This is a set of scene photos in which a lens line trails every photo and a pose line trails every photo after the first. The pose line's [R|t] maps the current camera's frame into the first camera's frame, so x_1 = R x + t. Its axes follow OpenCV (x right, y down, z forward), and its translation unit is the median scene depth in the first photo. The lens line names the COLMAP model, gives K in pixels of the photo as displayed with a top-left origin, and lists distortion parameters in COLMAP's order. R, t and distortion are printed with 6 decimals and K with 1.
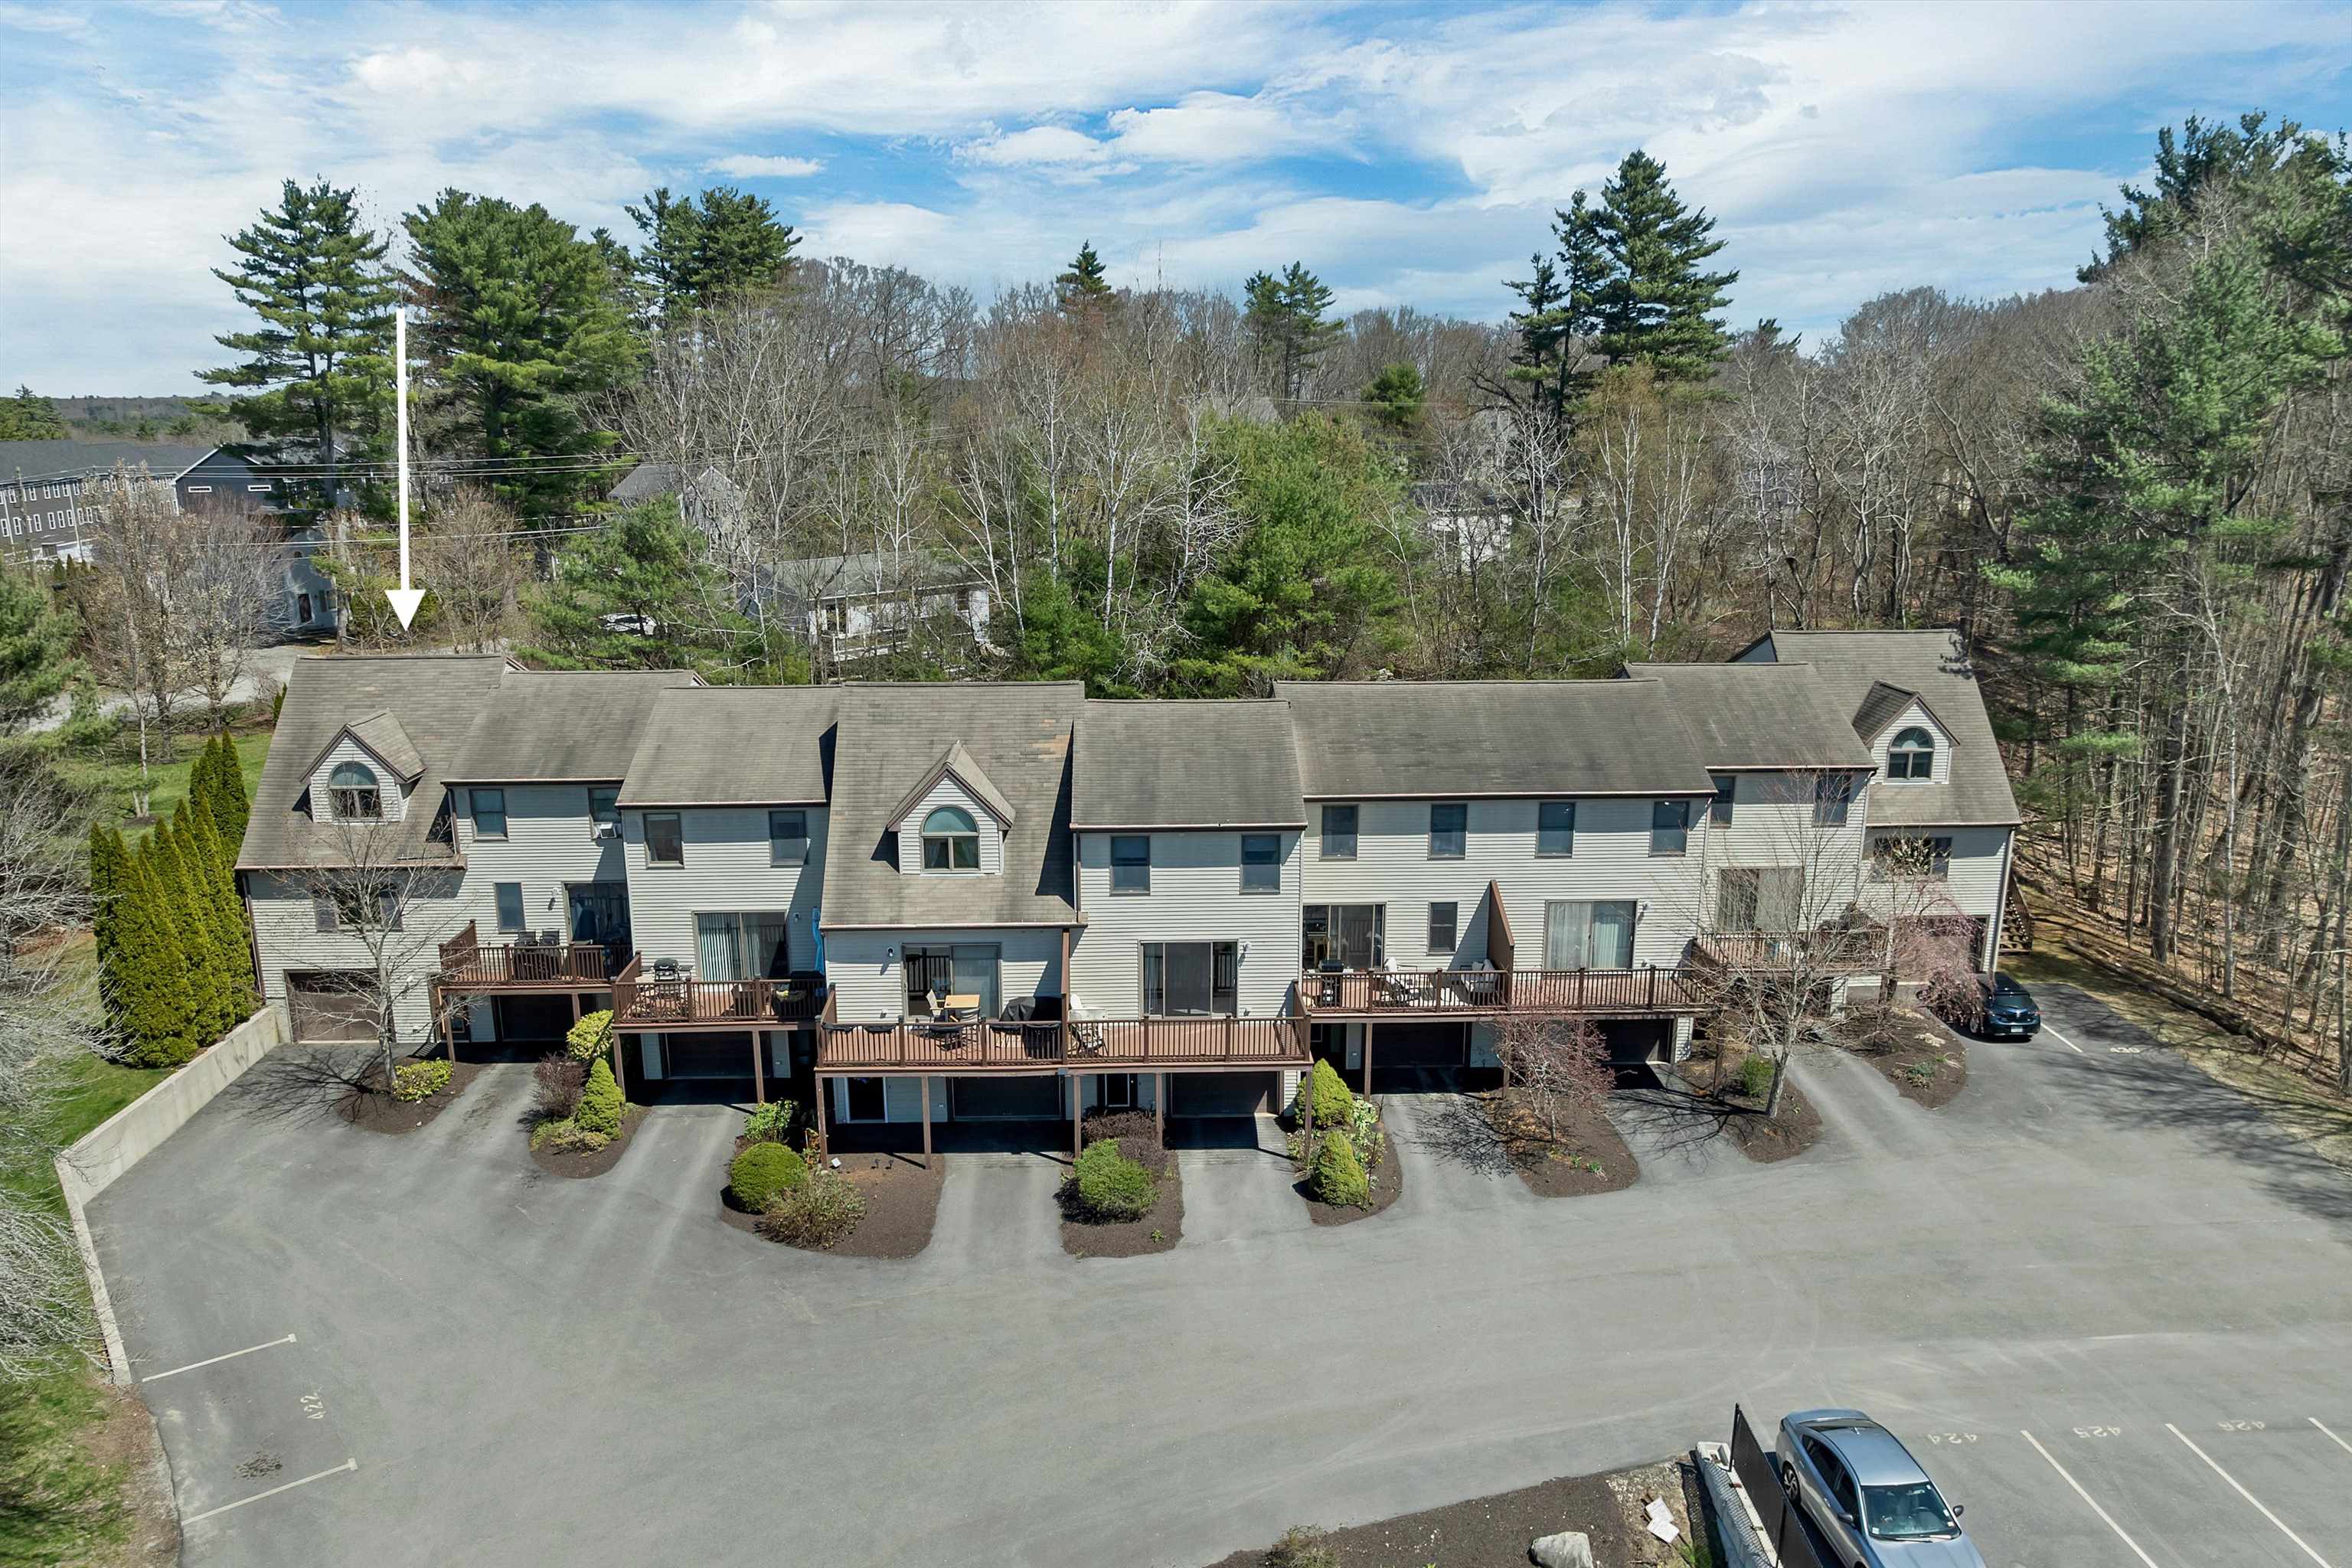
lens RADIAL K [[1699.4, 0, 1173.8], [0, 1699.4, 879.2], [0, 0, 1]] dist [-0.057466, 0.028978]
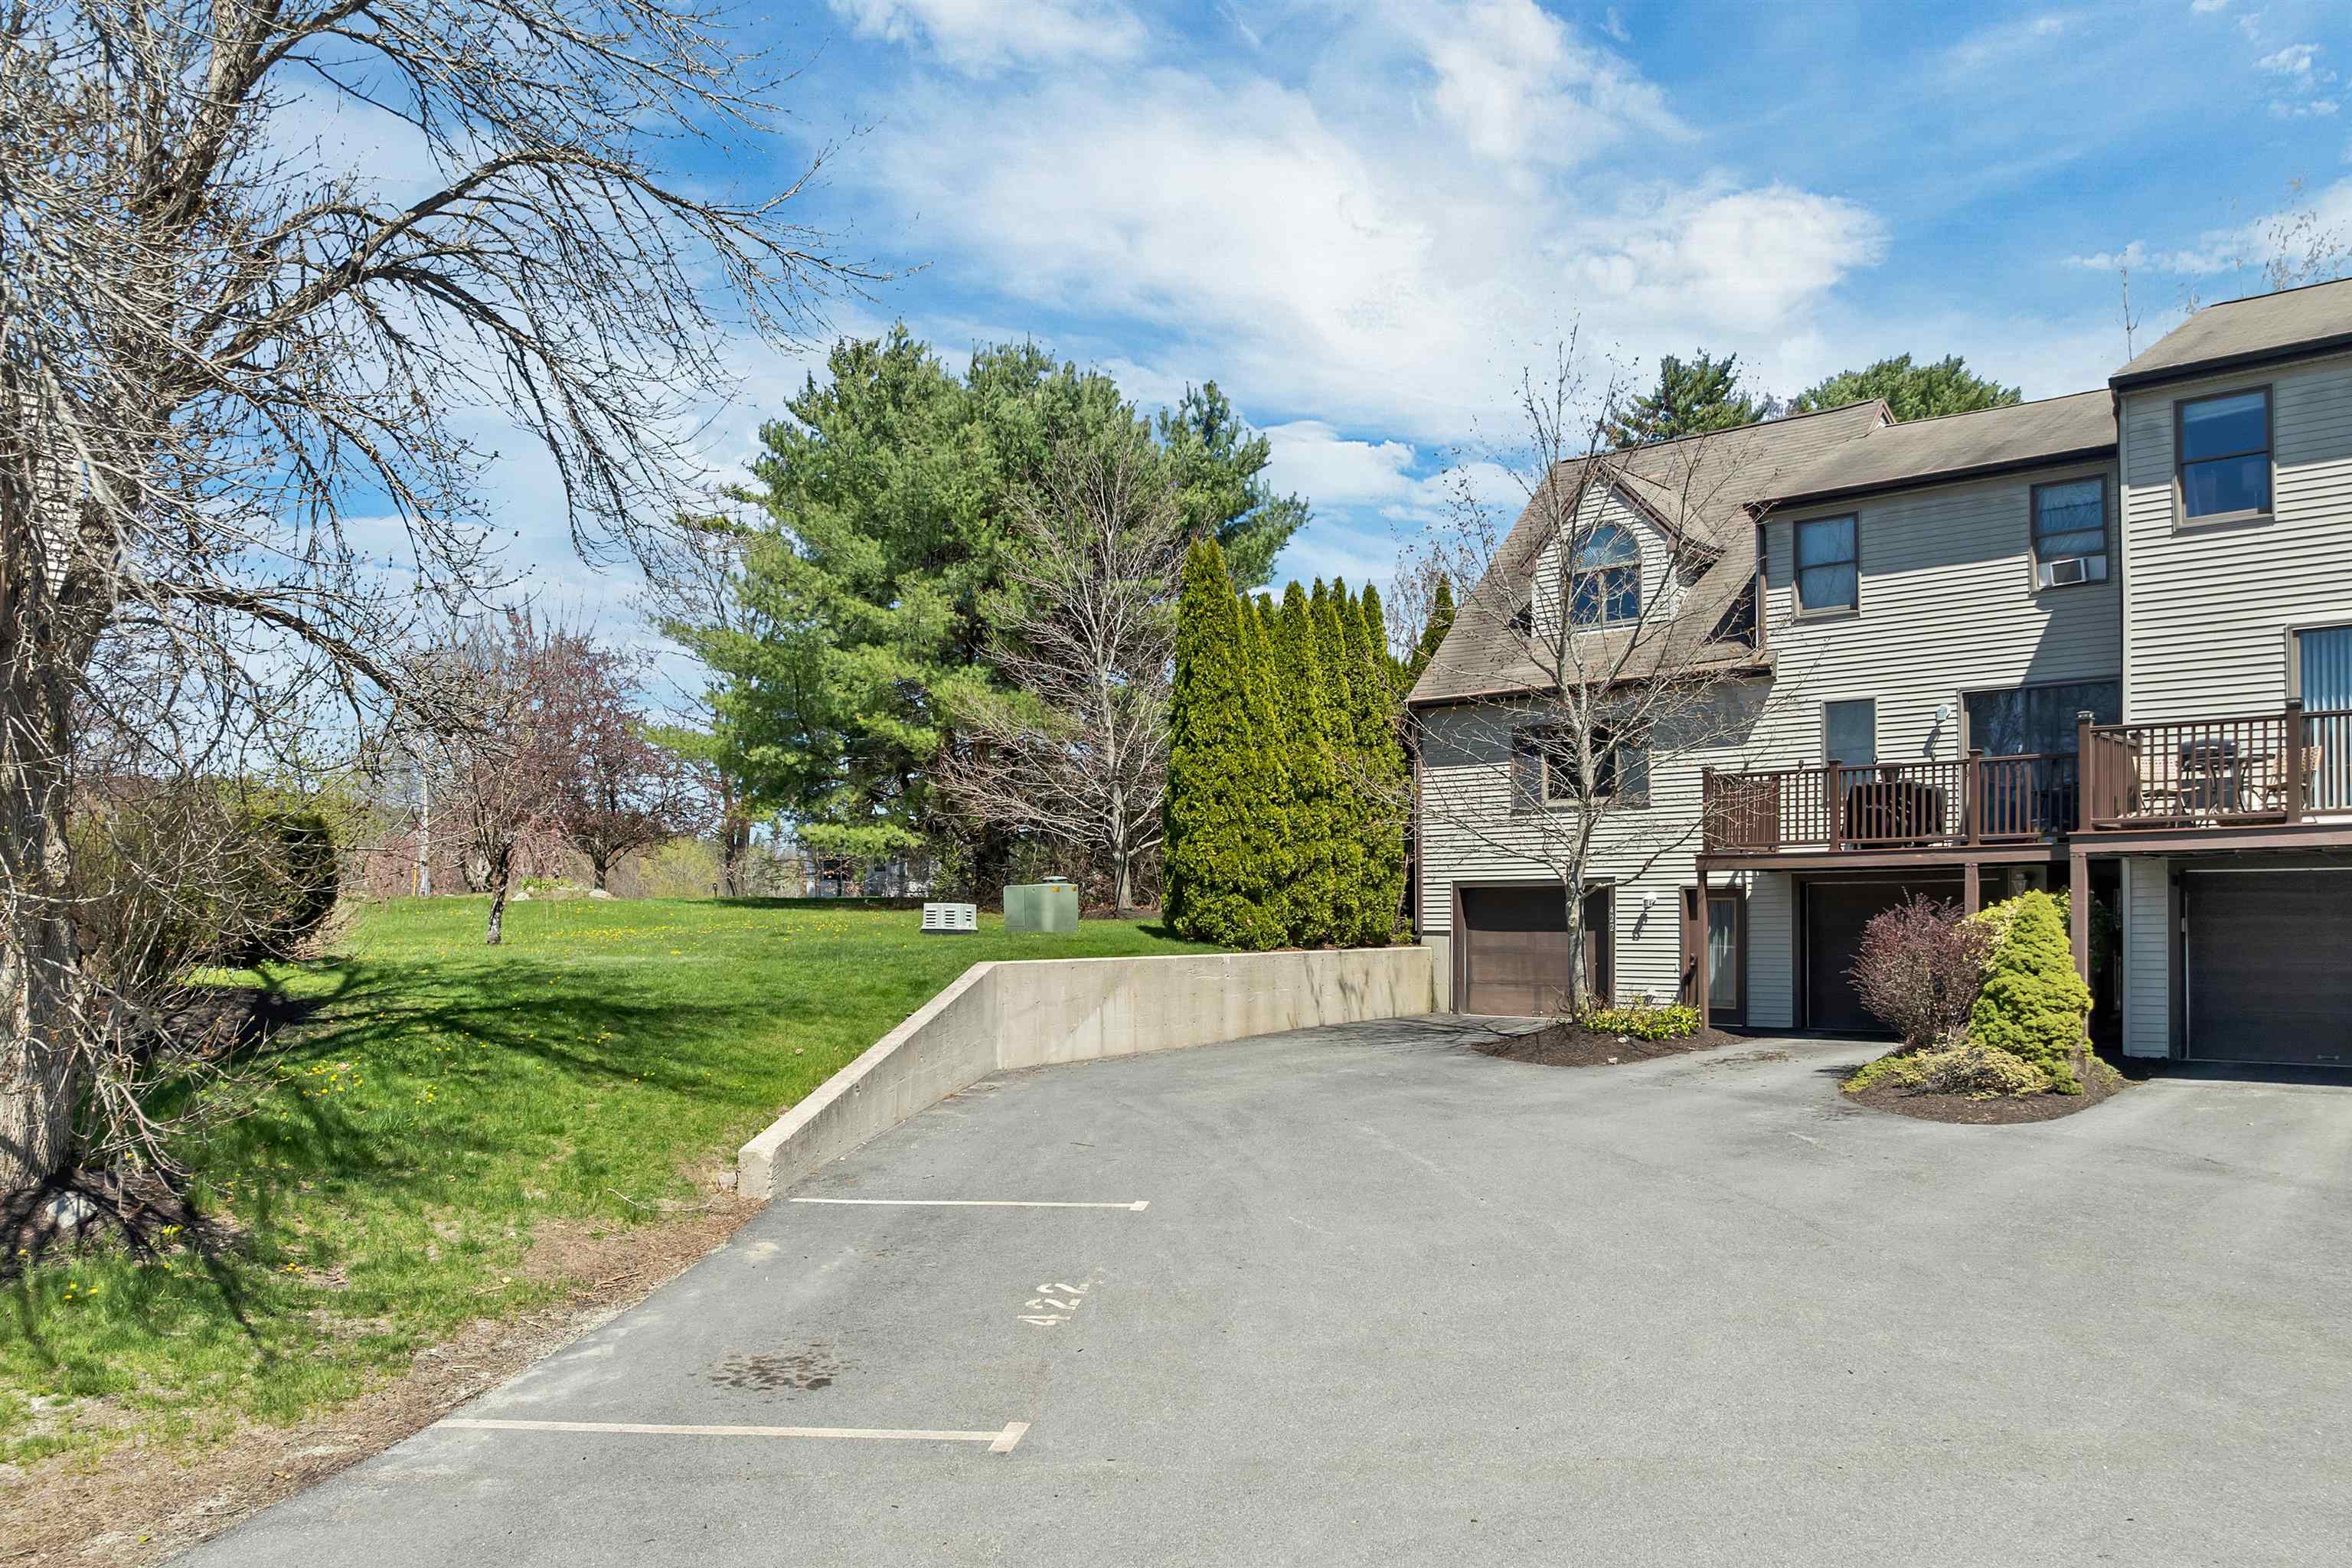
lens RADIAL K [[1710.2, 0, 1143.3], [0, 1710.2, 930.6], [0, 0, 1]] dist [-0.059741, 0.000337]
pose [[0.715121, 0.004510, -0.698986, -0.201779], [-0.181728, 0.966793, -0.179685, 0.215547], [0.674964, 0.255522, 0.692193, 0.552236]]
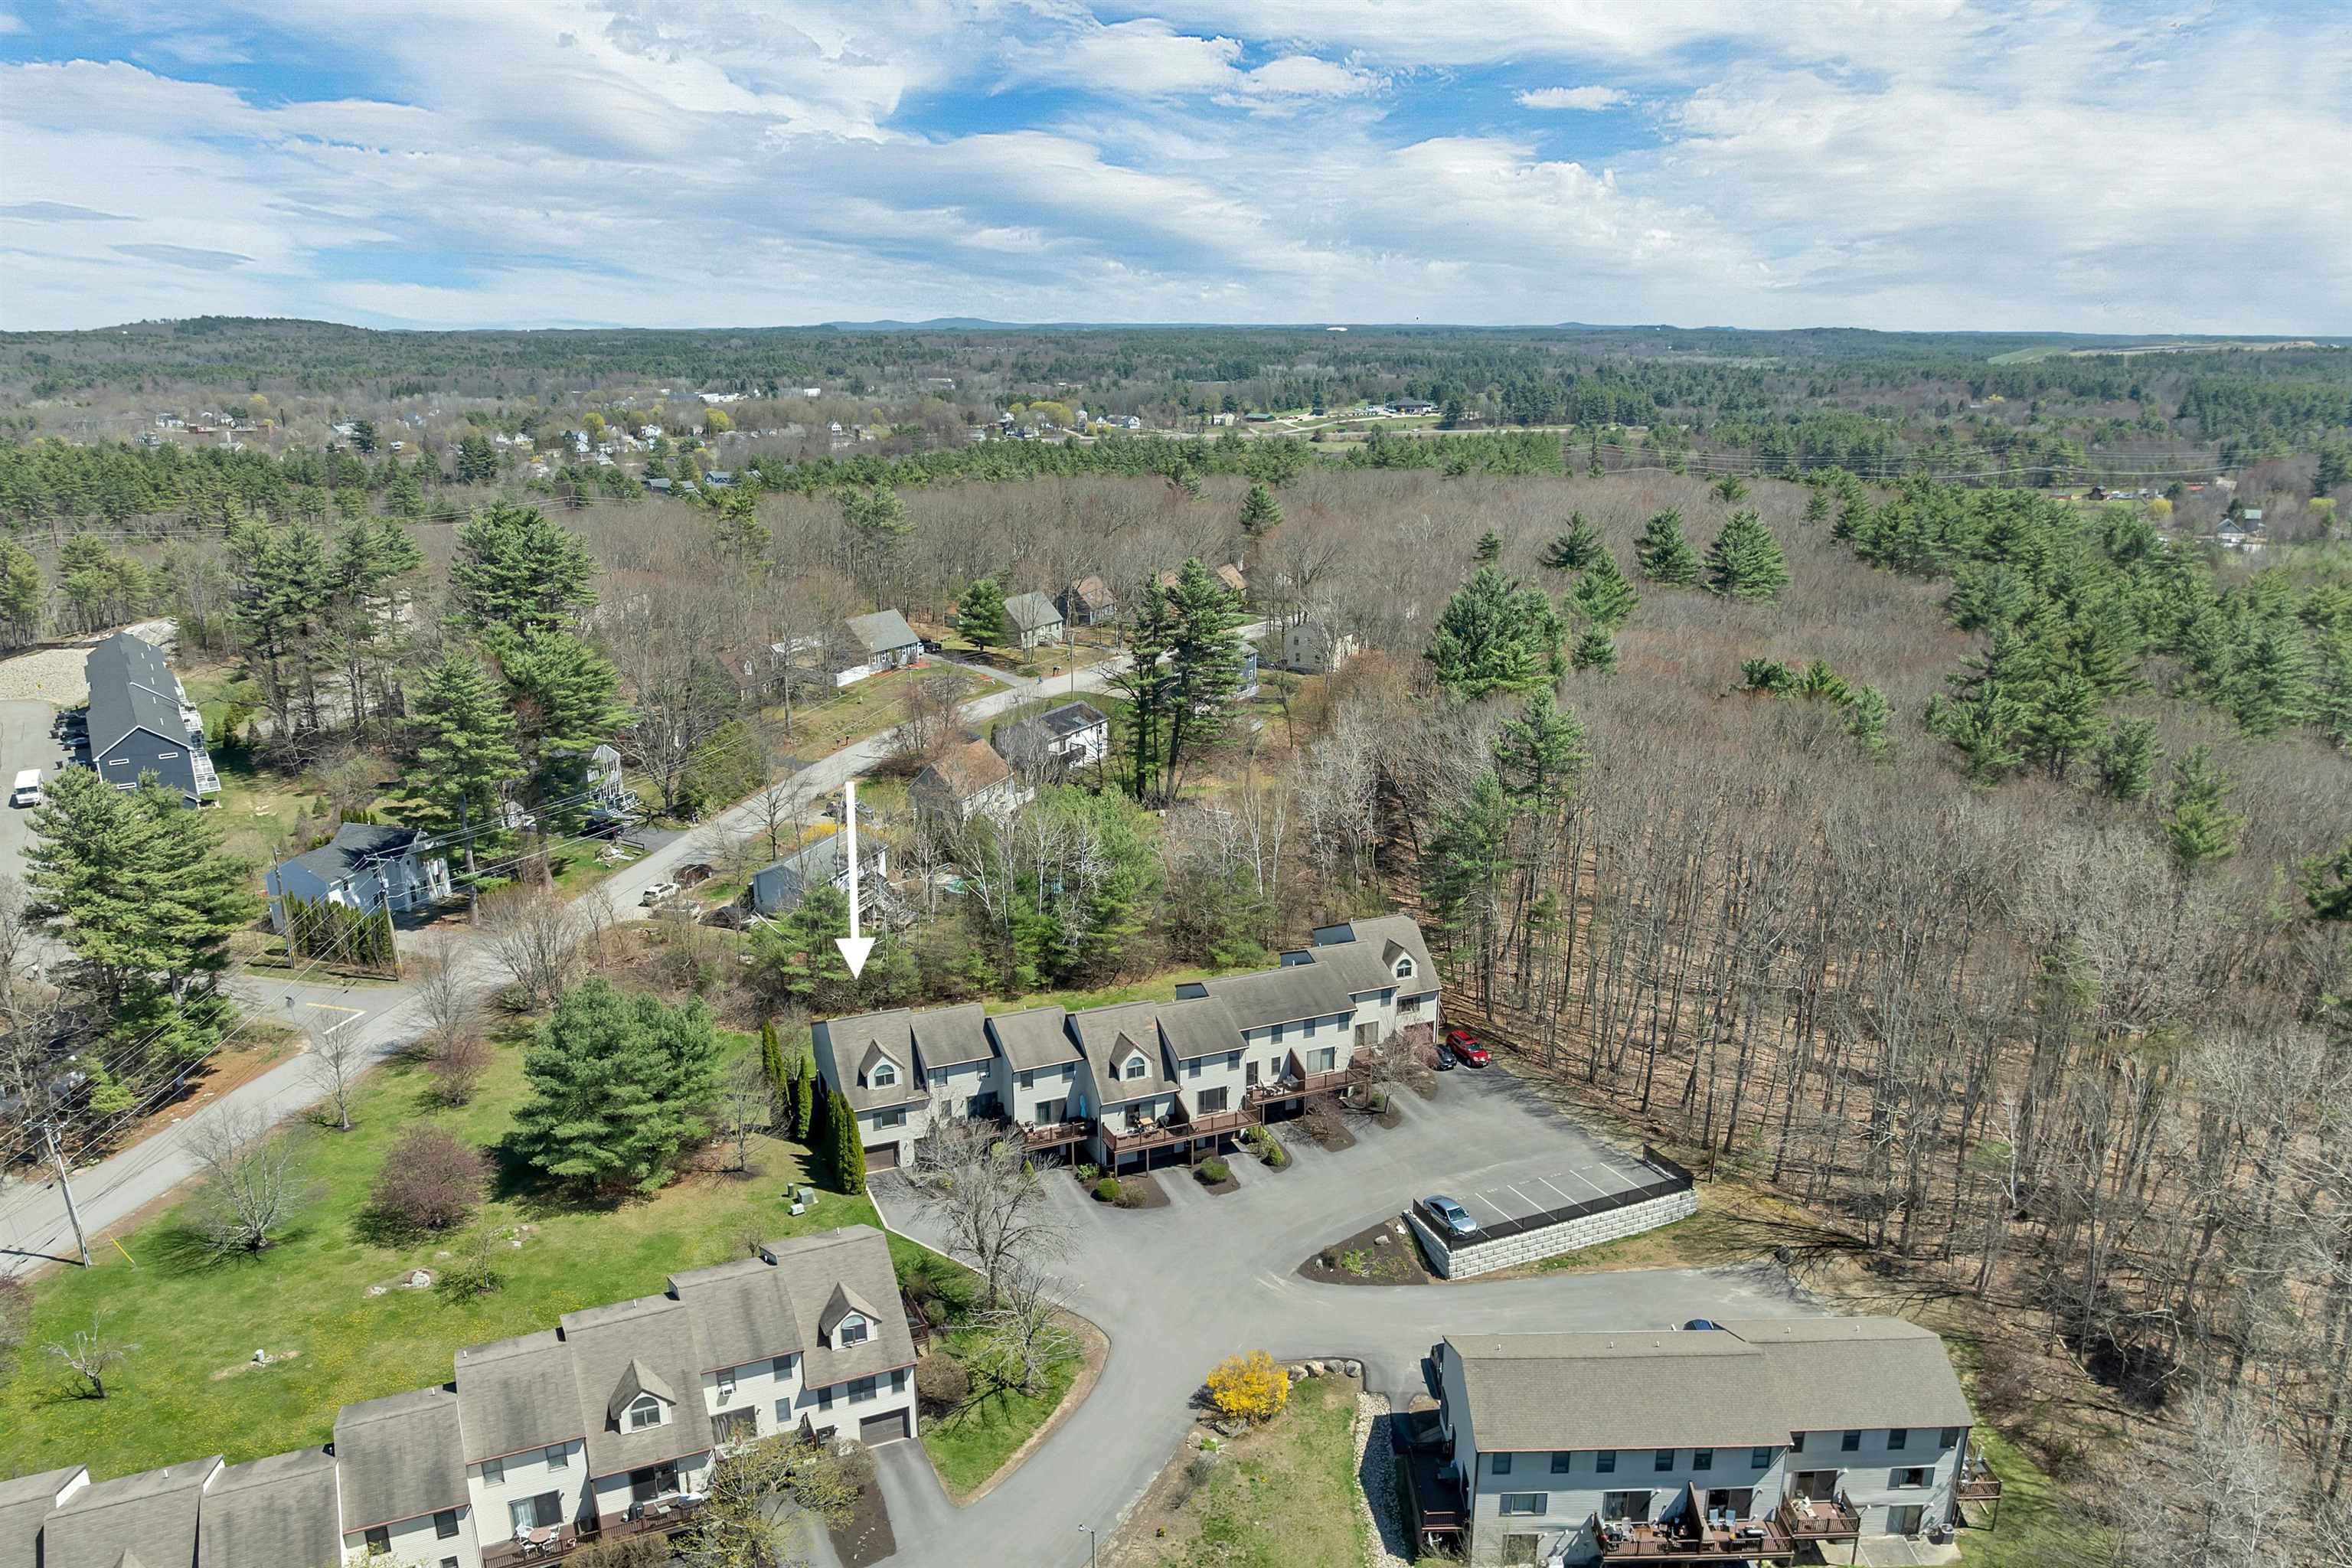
lens RADIAL K [[1699.4, 0, 1173.8], [0, 1699.4, 879.2], [0, 0, 1]] dist [-0.057466, 0.028978]
pose [[0.928400, -0.118030, 0.352337, -1.026714], [0.098352, 0.992448, 0.073306, -0.536487], [-0.358329, -0.033404, 0.932998, -1.710731]]
